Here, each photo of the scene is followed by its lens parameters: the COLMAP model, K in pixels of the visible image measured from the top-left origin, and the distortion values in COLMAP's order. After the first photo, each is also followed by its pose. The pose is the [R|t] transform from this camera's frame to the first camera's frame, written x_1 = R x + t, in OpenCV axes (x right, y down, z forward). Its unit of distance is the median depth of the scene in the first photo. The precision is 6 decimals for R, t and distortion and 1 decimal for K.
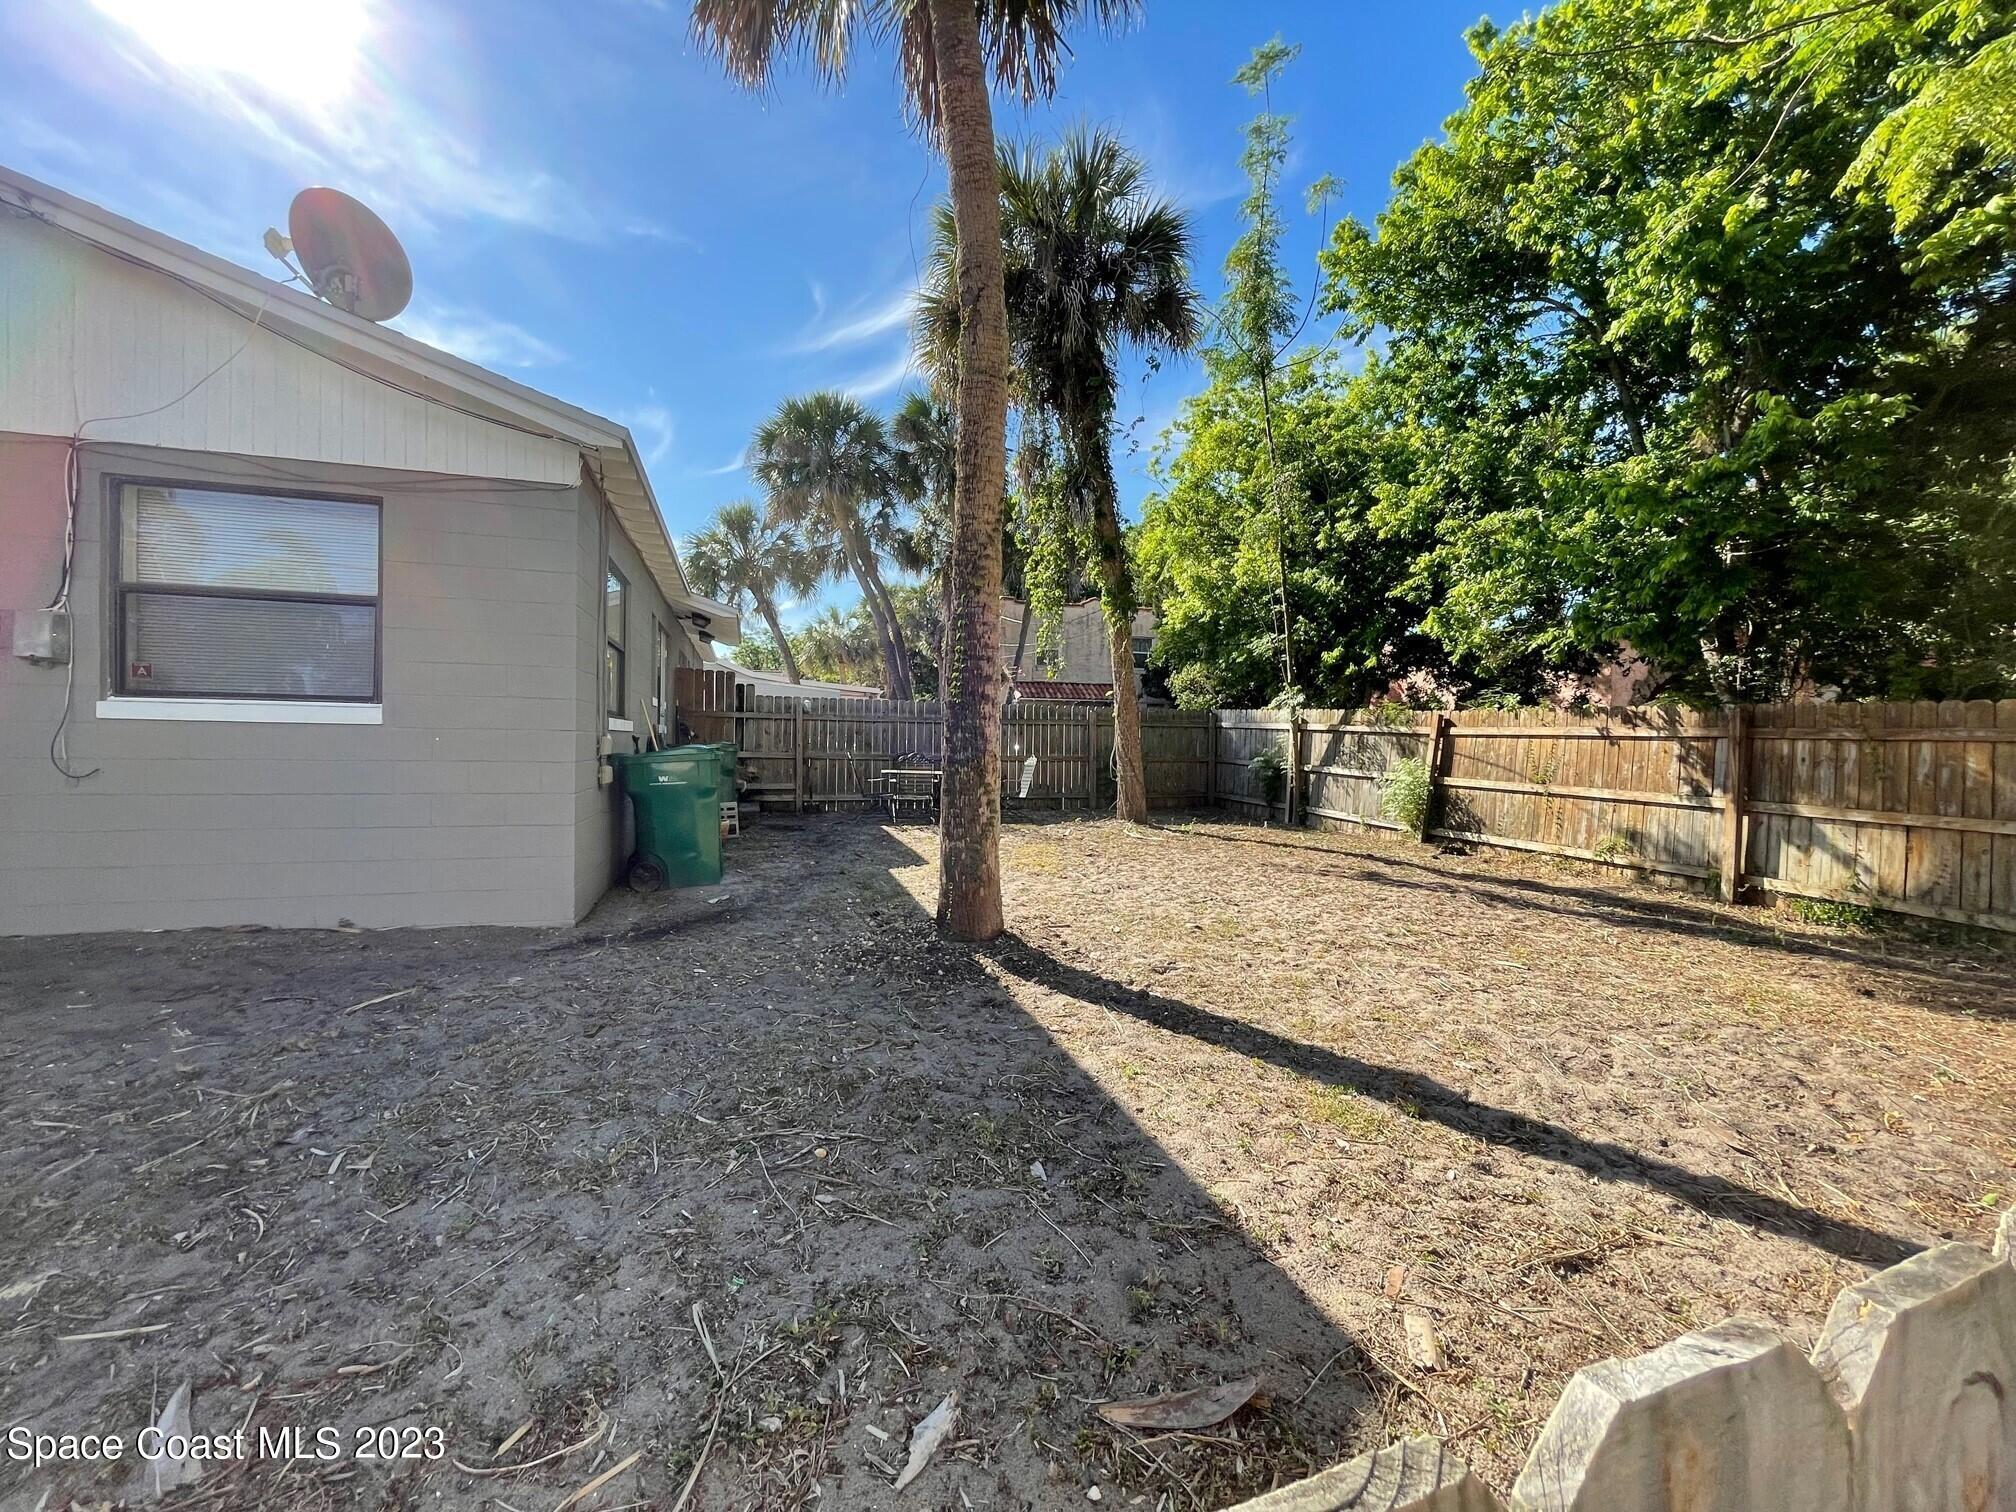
lens RADIAL K [[816.4, 0, 997.2], [0, 816.4, 758.5], [0, 0, 1]] dist [-0.000904, -0.000594]
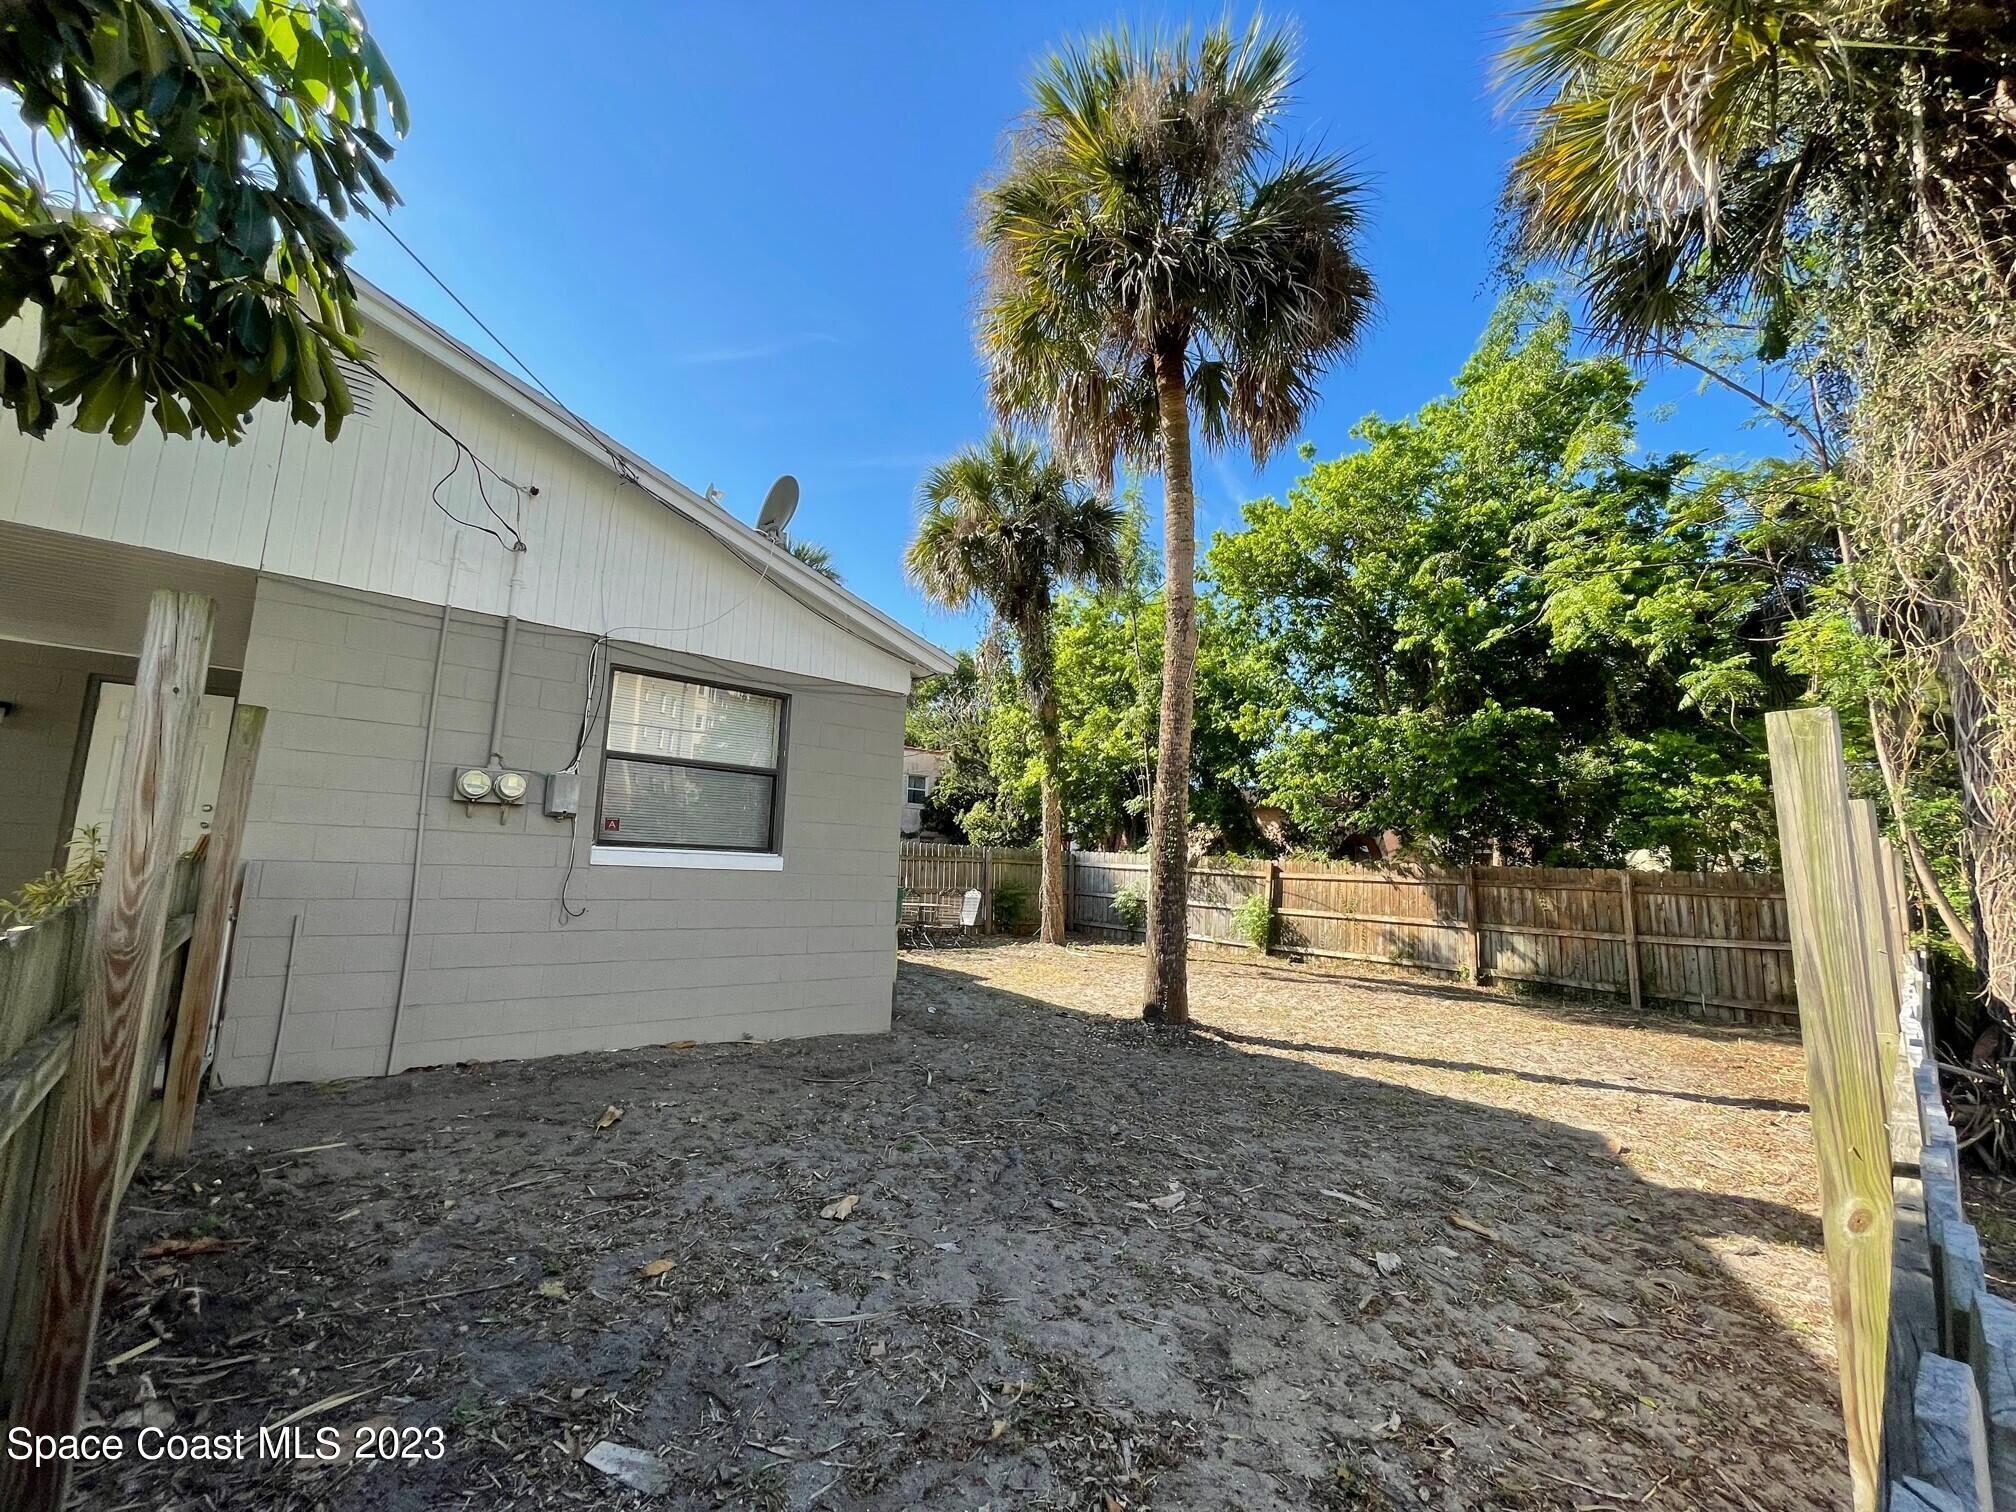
lens RADIAL K [[816.4, 0, 1000.6], [0, 816.4, 761.5], [0, 0, 1]] dist [-0.000904, -0.000594]
pose [[0.923564, 0.065742, 0.377767, -0.914684], [-0.008612, 0.988501, -0.150971, -0.021441], [-0.383348, 0.136178, 0.913509, -0.297876]]
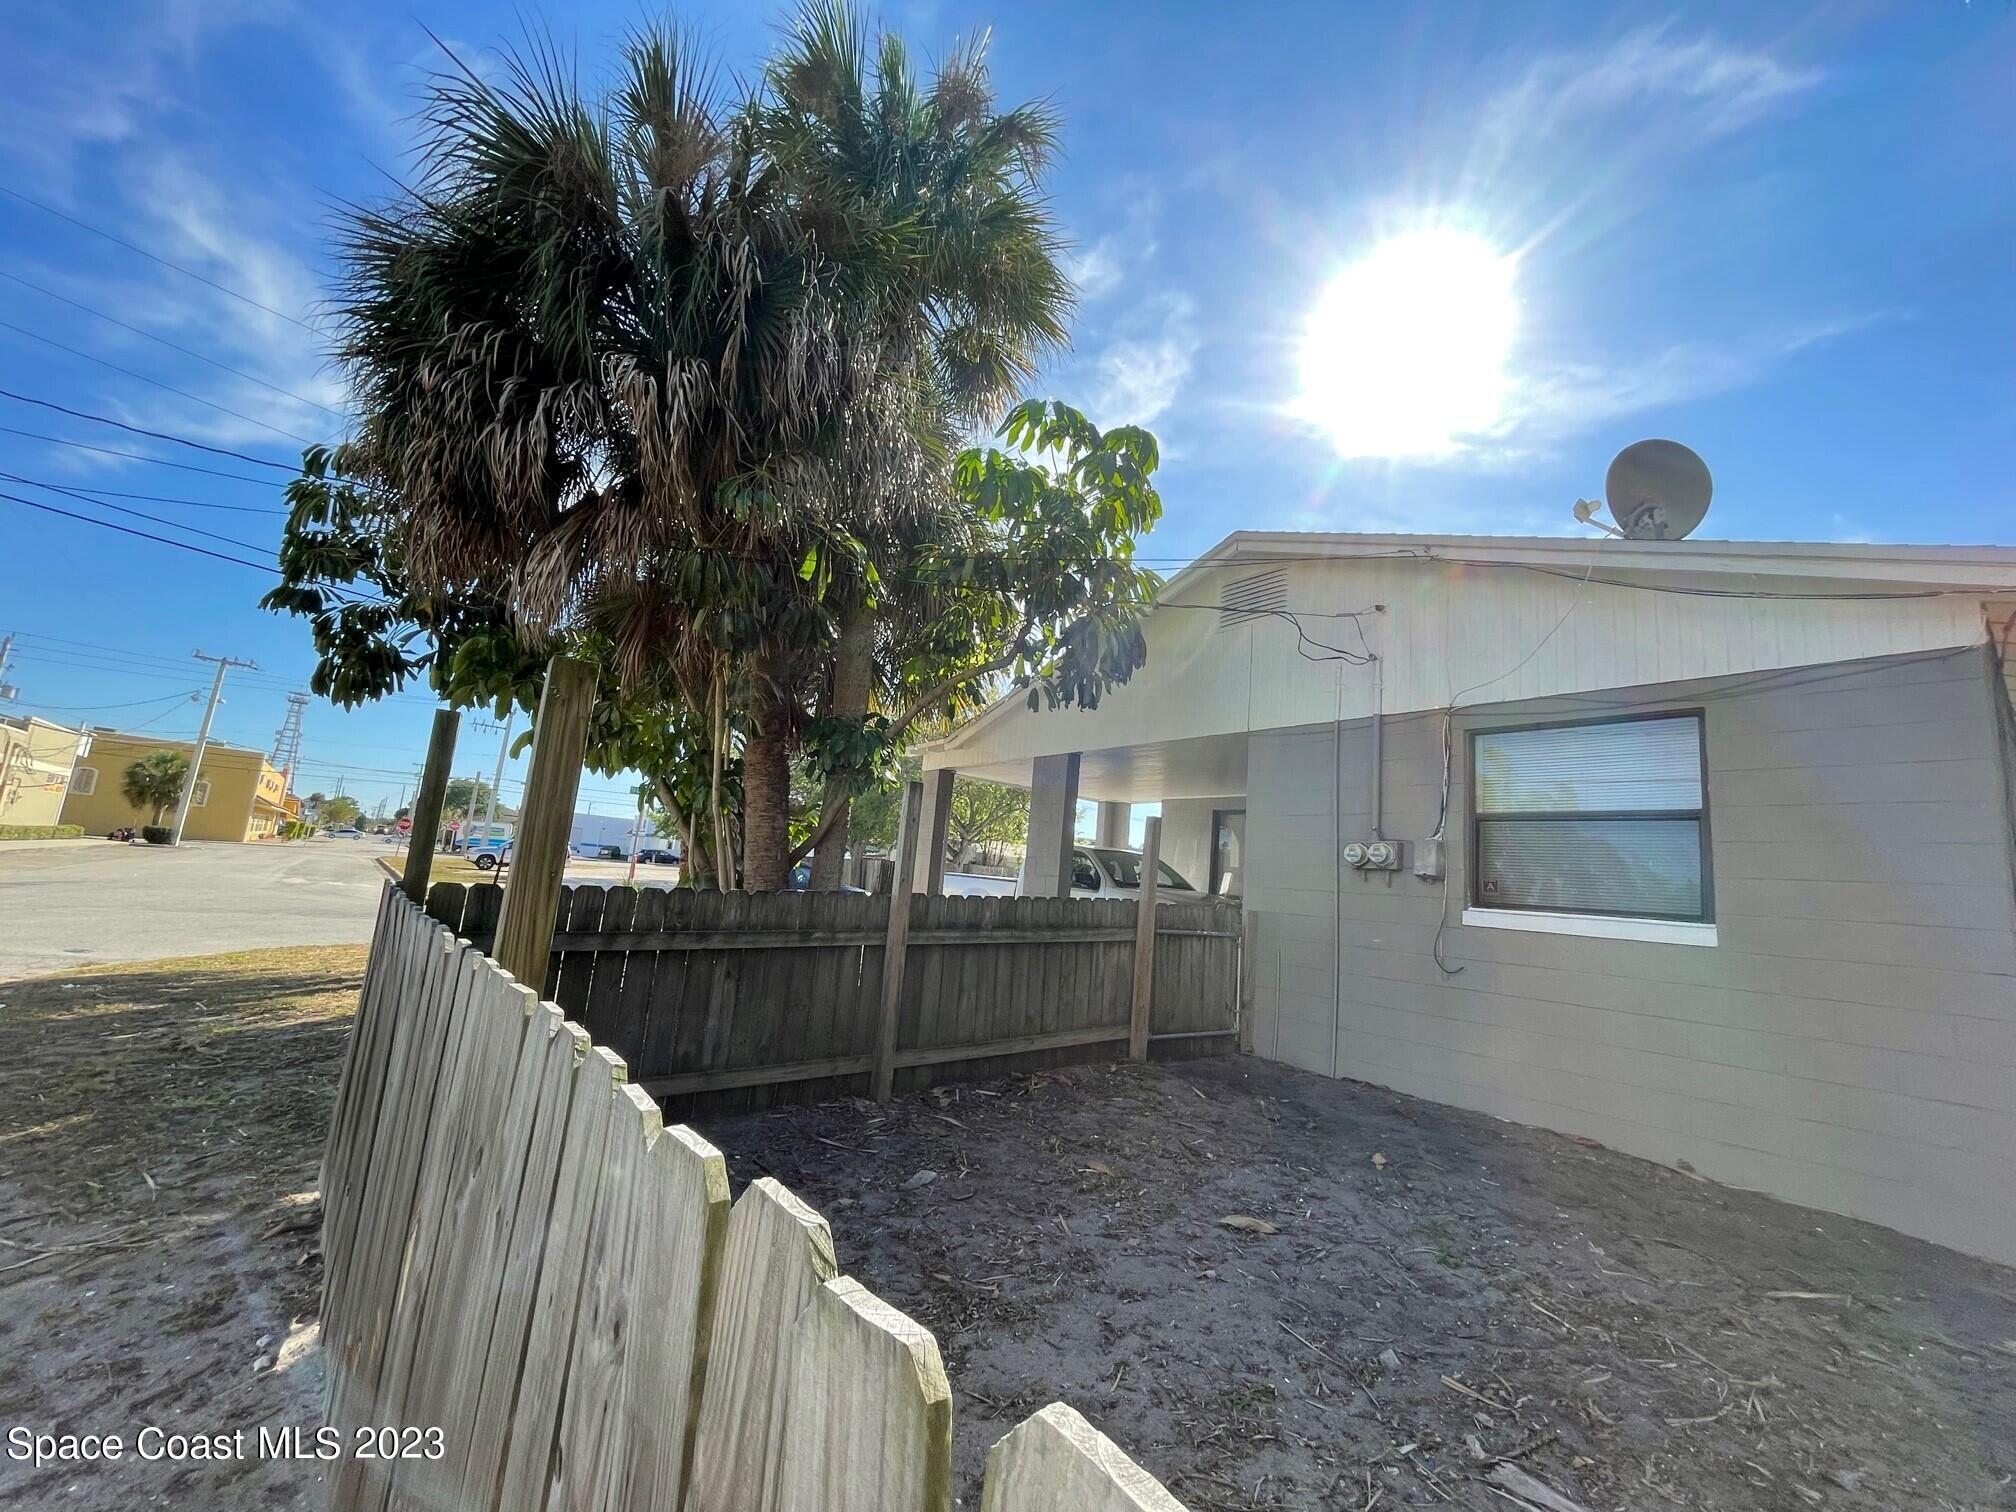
lens RADIAL K [[816.4, 0, 990.1], [0, 816.4, 756.3], [0, 0, 1]] dist [-0.000904, -0.000594]
pose [[0.343110, -0.131702, -0.930016, -0.151116], [-0.093058, 0.980484, -0.173181, -0.017182], [0.934674, 0.145966, 0.324158, -0.096682]]
